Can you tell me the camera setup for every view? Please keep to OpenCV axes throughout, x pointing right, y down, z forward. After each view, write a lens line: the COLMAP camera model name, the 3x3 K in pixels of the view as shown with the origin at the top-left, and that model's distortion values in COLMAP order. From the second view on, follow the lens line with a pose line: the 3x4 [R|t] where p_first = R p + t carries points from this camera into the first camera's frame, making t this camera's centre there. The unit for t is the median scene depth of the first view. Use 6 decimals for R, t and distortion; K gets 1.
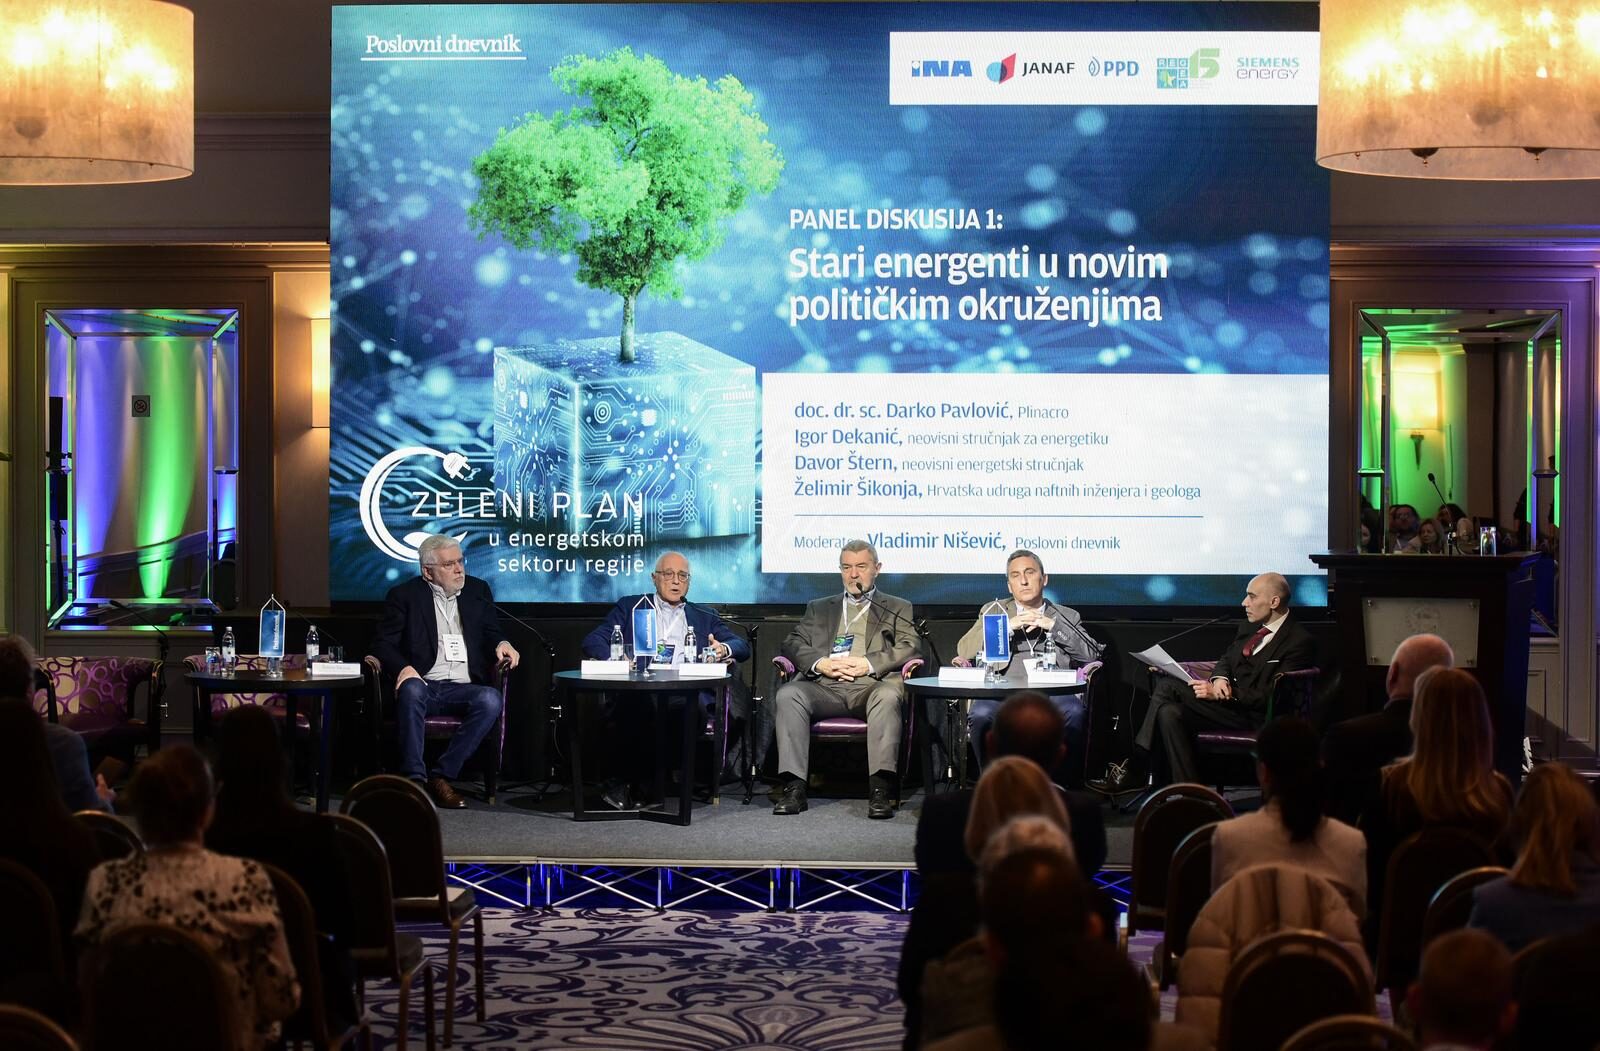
lens RADIAL K [[3249.1, 0, 801.6], [0, 3249.1, 526.4], [0, 0, 1]] dist [0.008732, 0.000000]
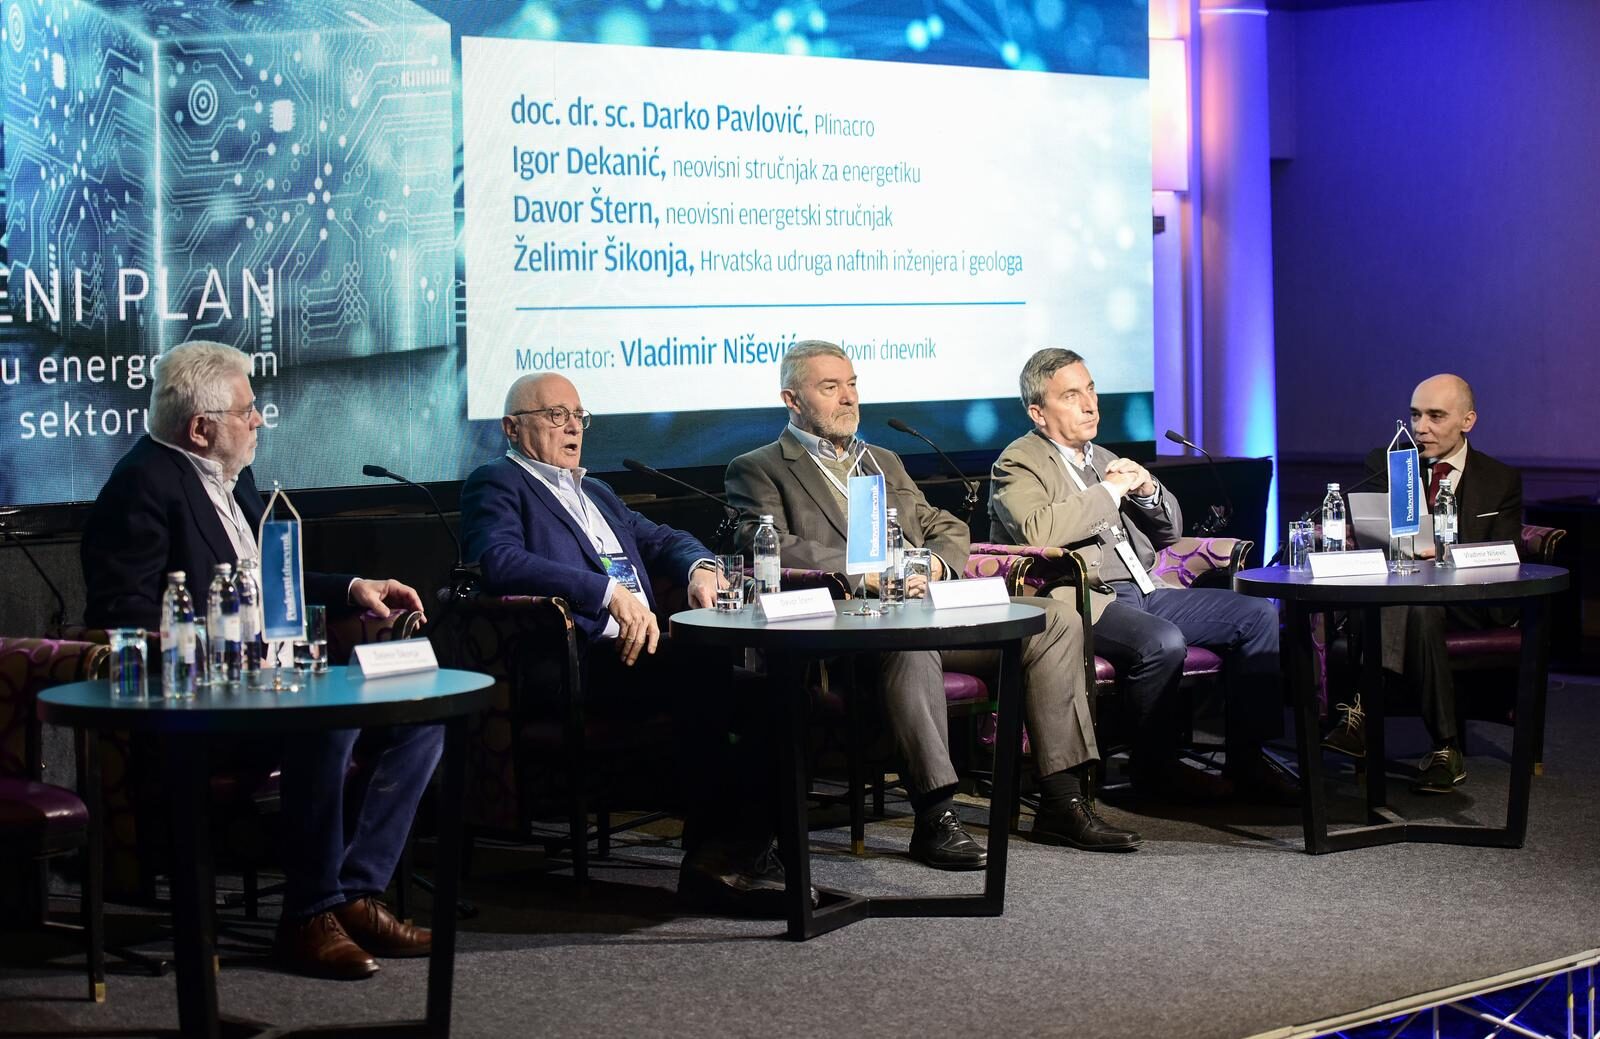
lens RADIAL K [[3310.7, 0, 801.0], [0, 3310.7, 519.5], [0, 0, 1]] dist [-0.092989, 0.000000]
pose [[0.687990, -0.057246, 0.723458, -0.360806], [0.036791, 0.998353, 0.044011, 0.008778], [-0.724787, -0.003662, 0.688964, 0.597006]]
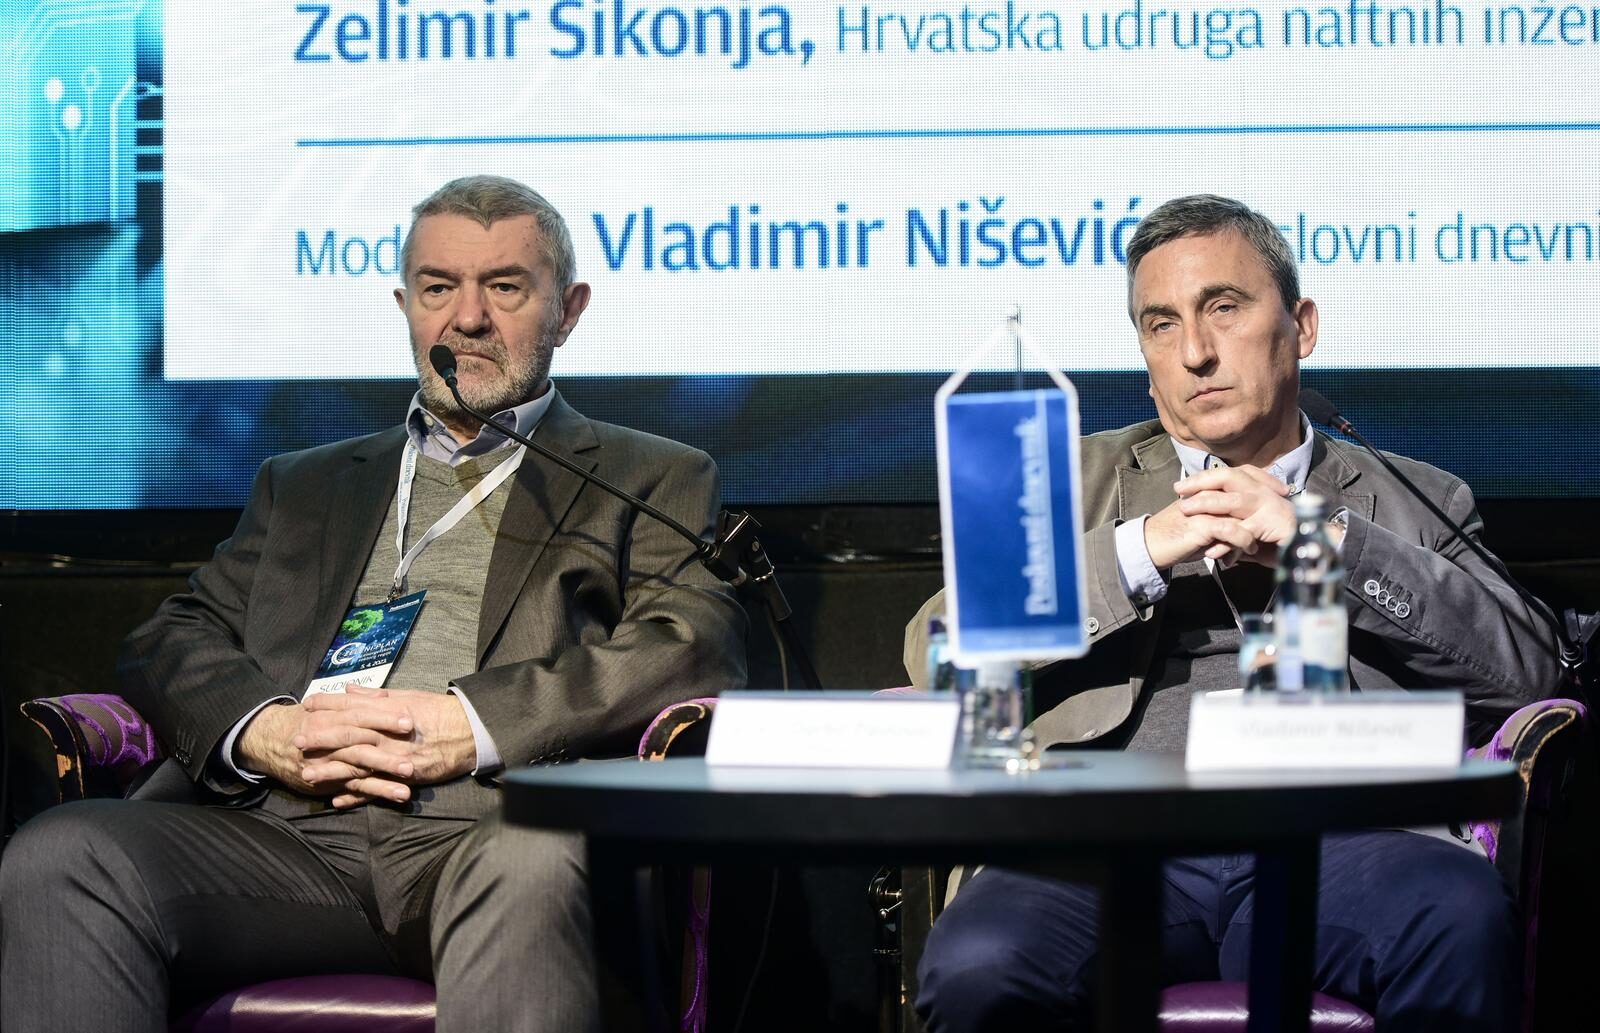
lens RADIAL K [[5128.1, 0, 798.7], [0, 5128.1, 515.4], [0, 0, 1]] dist [-0.094853, 0.000000]
pose [[0.998785, -0.009975, -0.048253, 0.053990], [0.008519, 0.999505, -0.030287, 0.036479], [0.048531, 0.029839, 0.998376, 0.619475]]
